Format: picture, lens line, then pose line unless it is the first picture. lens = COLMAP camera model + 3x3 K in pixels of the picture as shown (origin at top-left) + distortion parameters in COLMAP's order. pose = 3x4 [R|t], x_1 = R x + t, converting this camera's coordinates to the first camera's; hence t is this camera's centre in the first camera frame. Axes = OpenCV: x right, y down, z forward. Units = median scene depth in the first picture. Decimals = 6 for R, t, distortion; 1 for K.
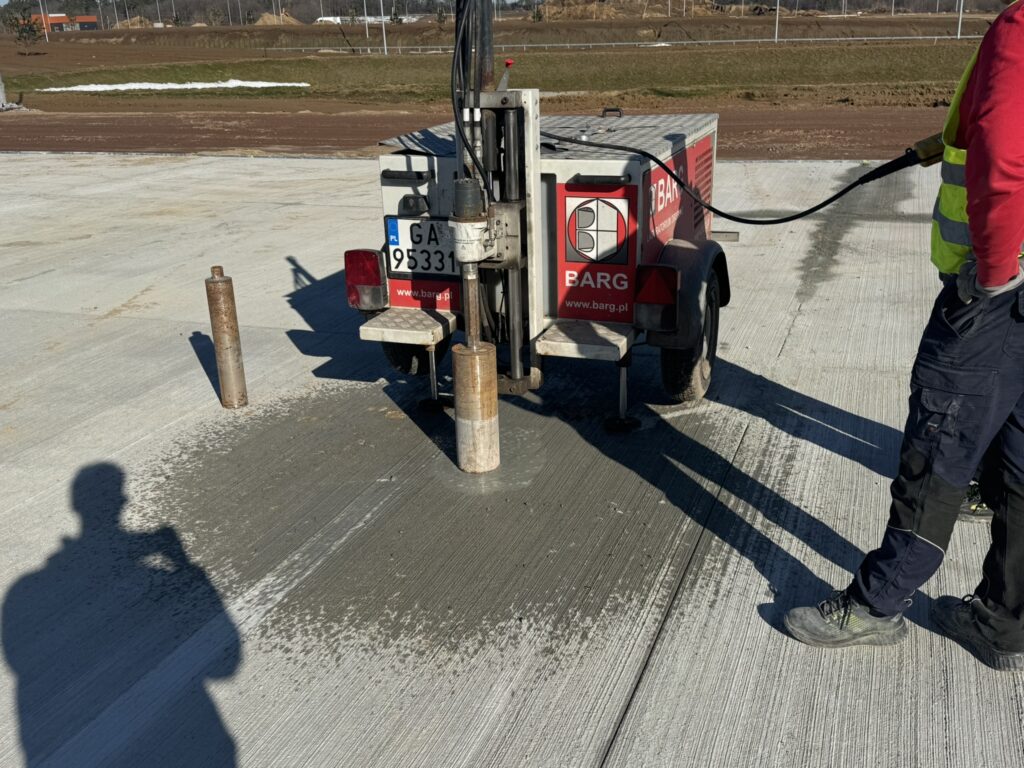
lens RADIAL K [[1035.8, 0, 521.5], [0, 1035.8, 378.3], [0, 0, 1]] dist [0.039106, 0.000000]
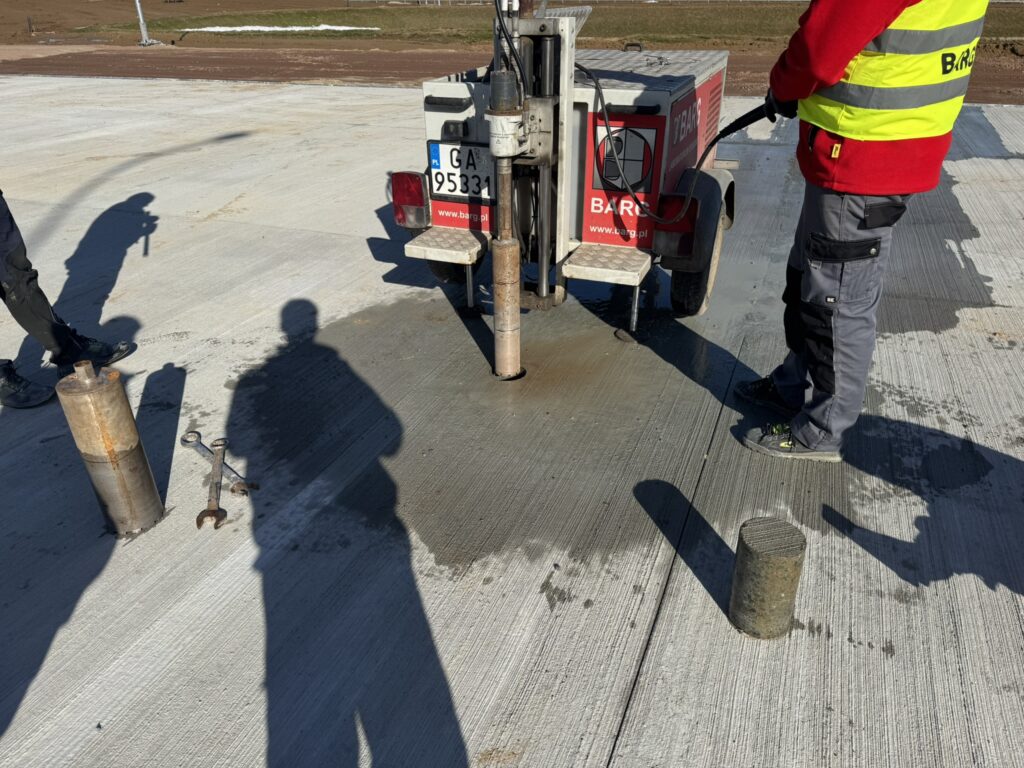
lens RADIAL K [[719.9, 0, 512.5], [0, 719.9, 389.9], [0, 0, 1]] dist [0.030290, -0.040800]
pose [[0.999221, 0.031329, -0.023996, -0.013284], [-0.026478, 0.983128, 0.180994, -0.032089], [0.029261, -0.180218, 0.983191, 0.171850]]
